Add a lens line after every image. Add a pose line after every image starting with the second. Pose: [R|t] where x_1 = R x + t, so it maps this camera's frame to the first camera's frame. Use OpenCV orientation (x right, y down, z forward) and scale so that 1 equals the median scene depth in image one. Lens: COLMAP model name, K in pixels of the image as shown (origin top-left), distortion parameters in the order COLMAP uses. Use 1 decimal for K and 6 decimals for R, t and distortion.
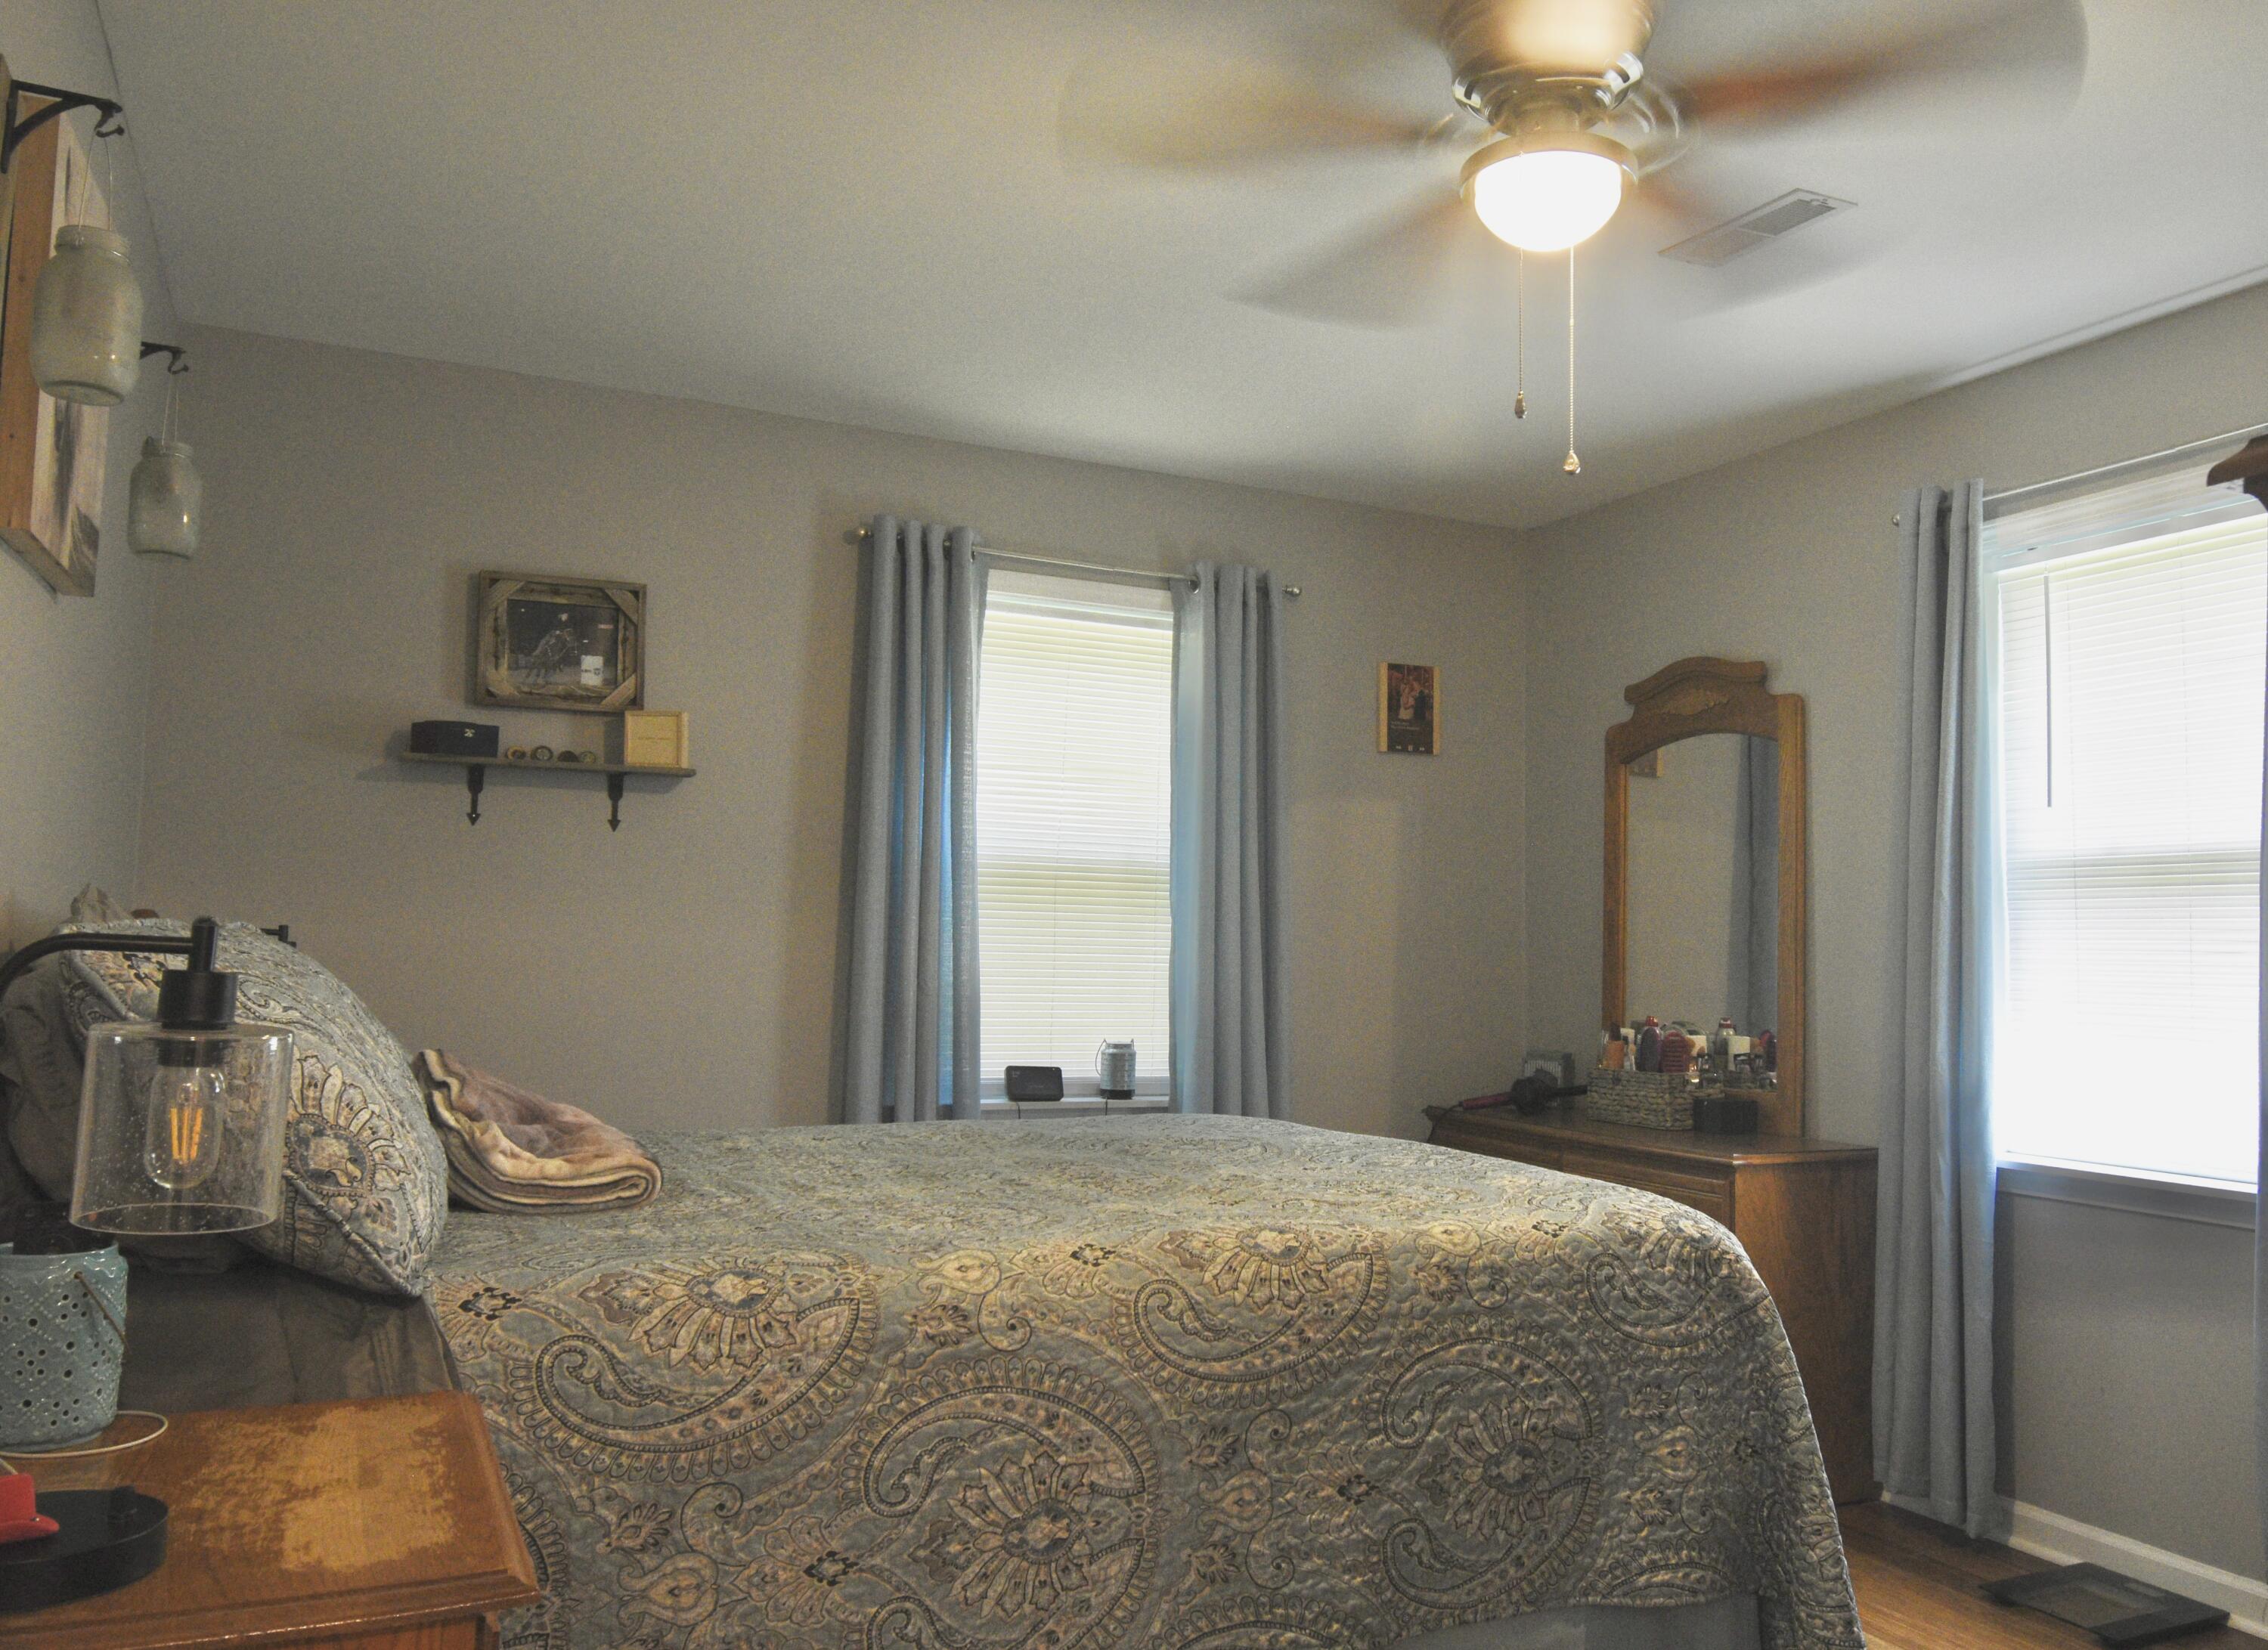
lens RADIAL K [[1586.2, 0, 1134.0], [0, 1586.2, 825.0], [0, 0, 1]] dist [0.004874, 0.001072]
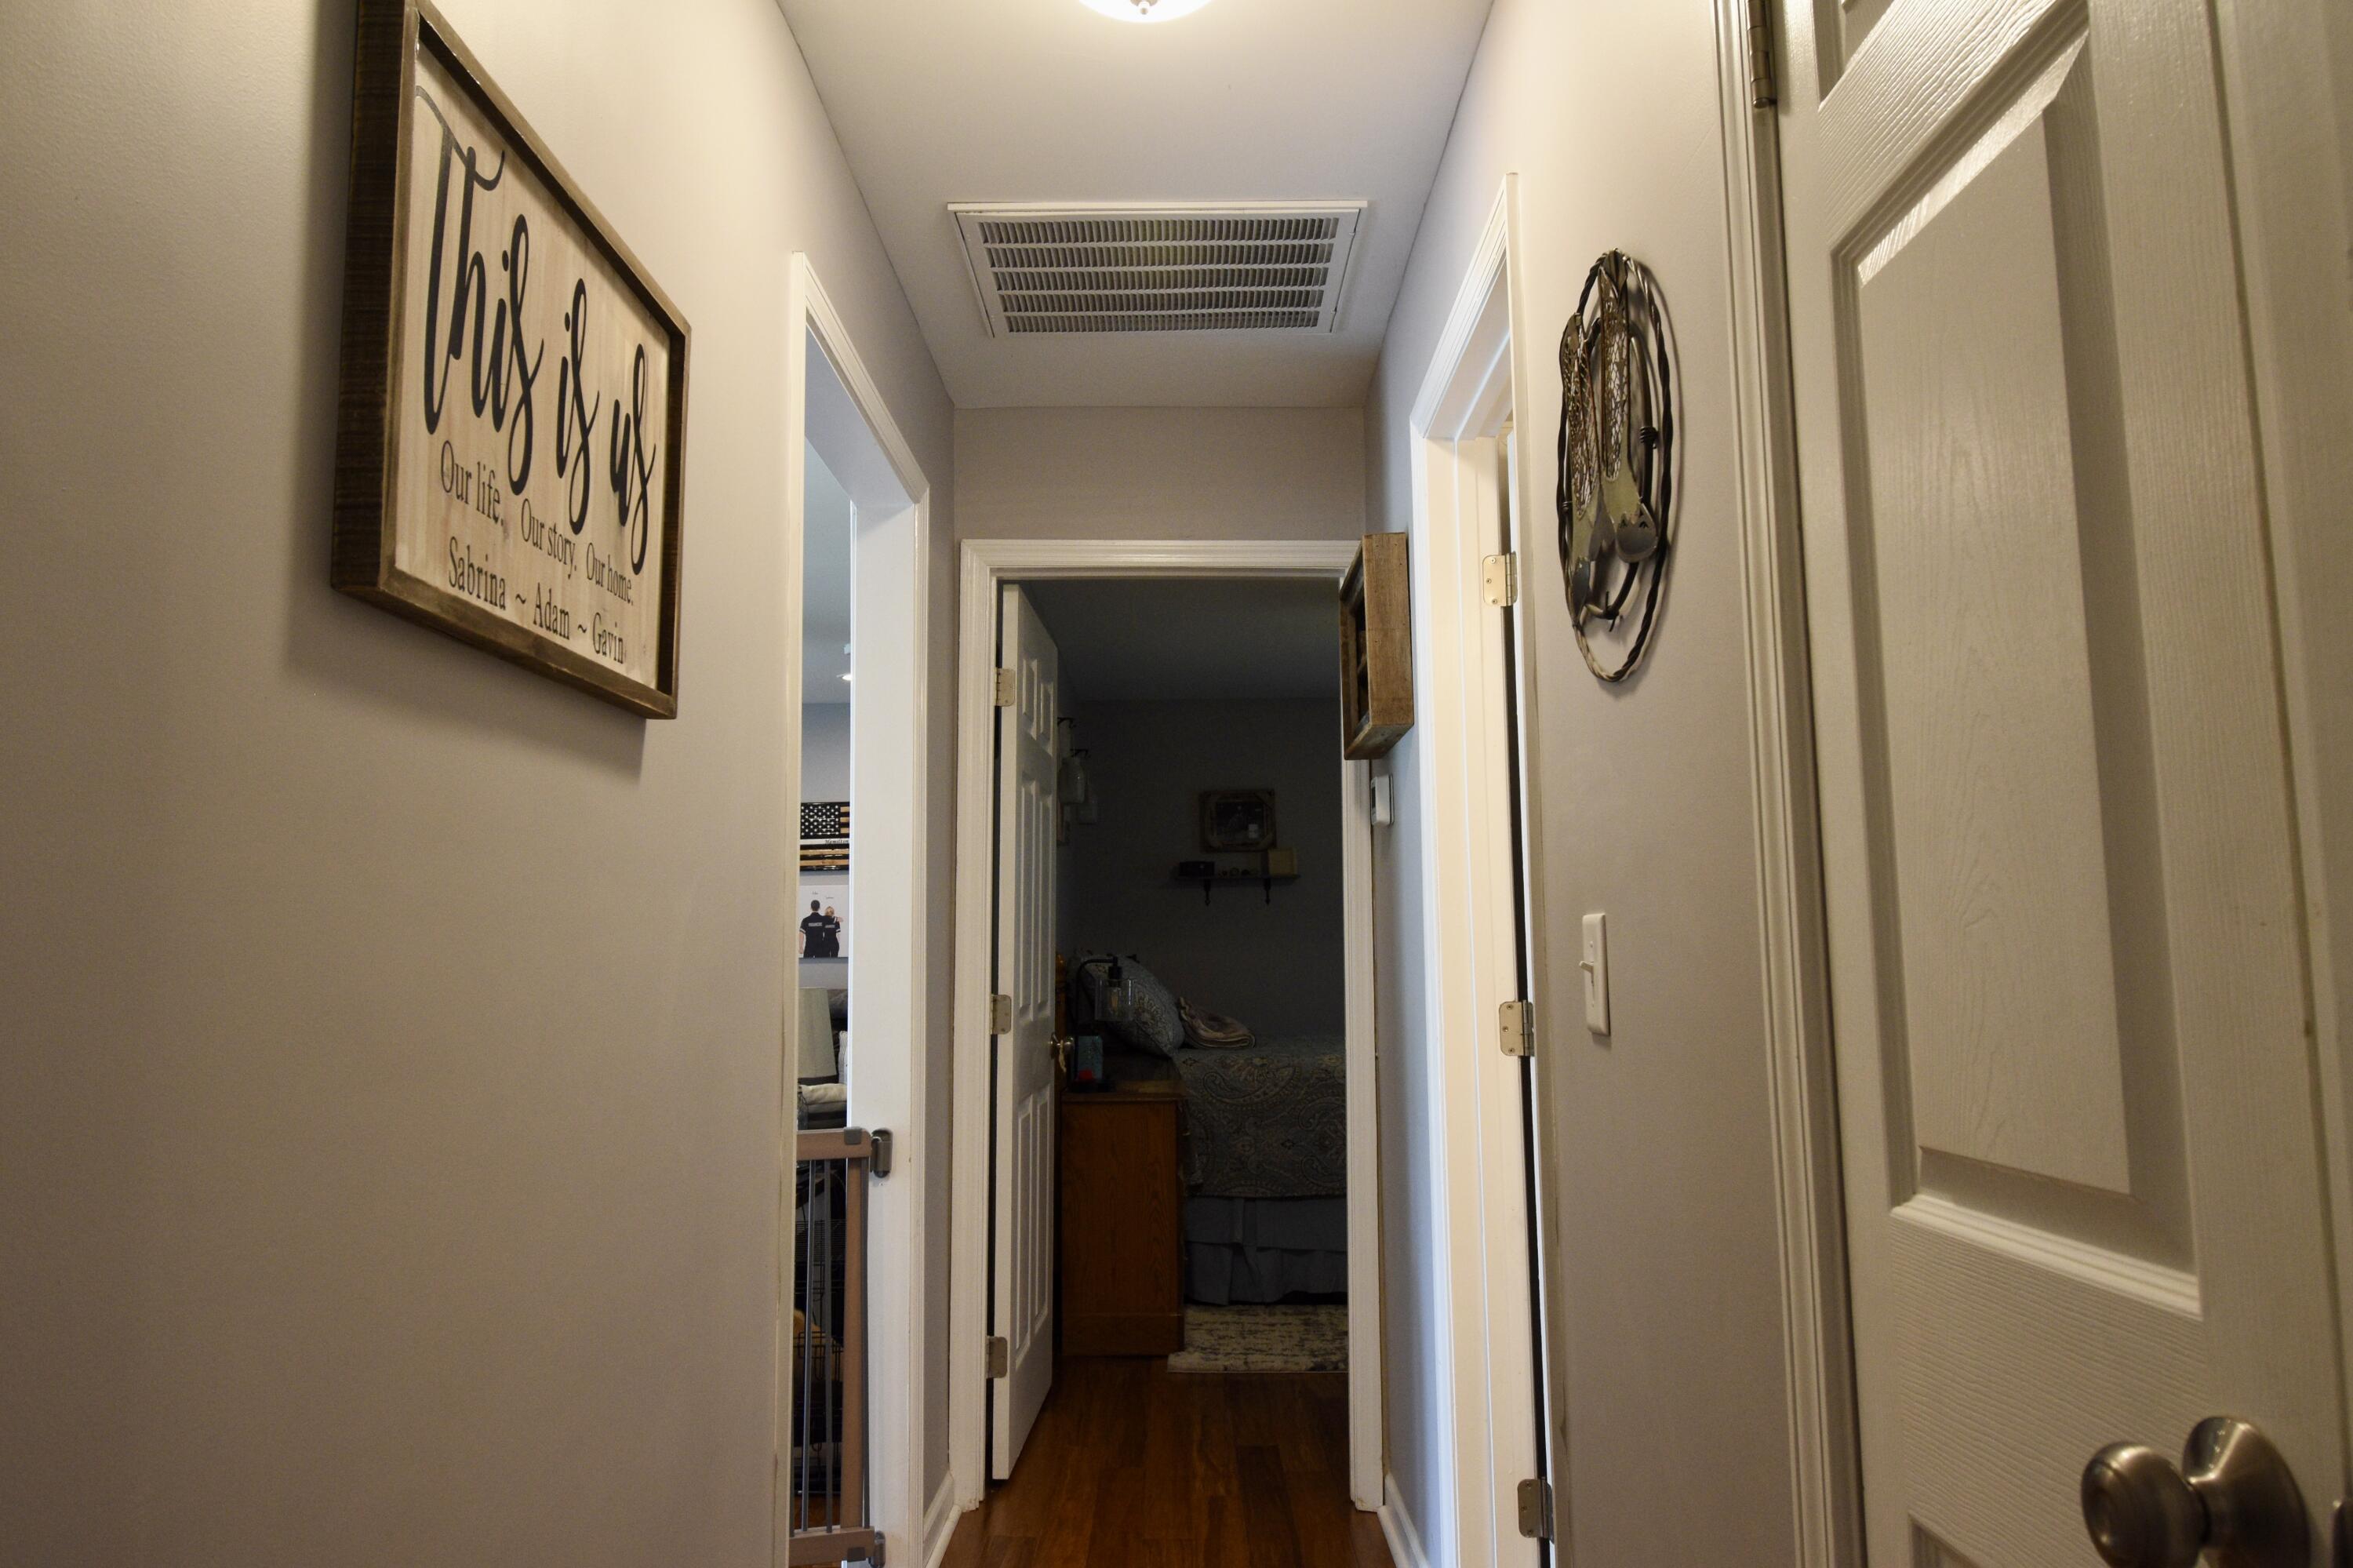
lens RADIAL K [[1552.3, 0, 1176.5], [0, 1552.3, 784.0], [0, 0, 1]] dist [-0.000262, -0.000028]
pose [[0.890783, -0.079610, -0.447402, 0.824994], [0.064342, 0.996712, -0.049248, -0.102809], [0.449852, 0.015082, 0.892976, -1.494330]]
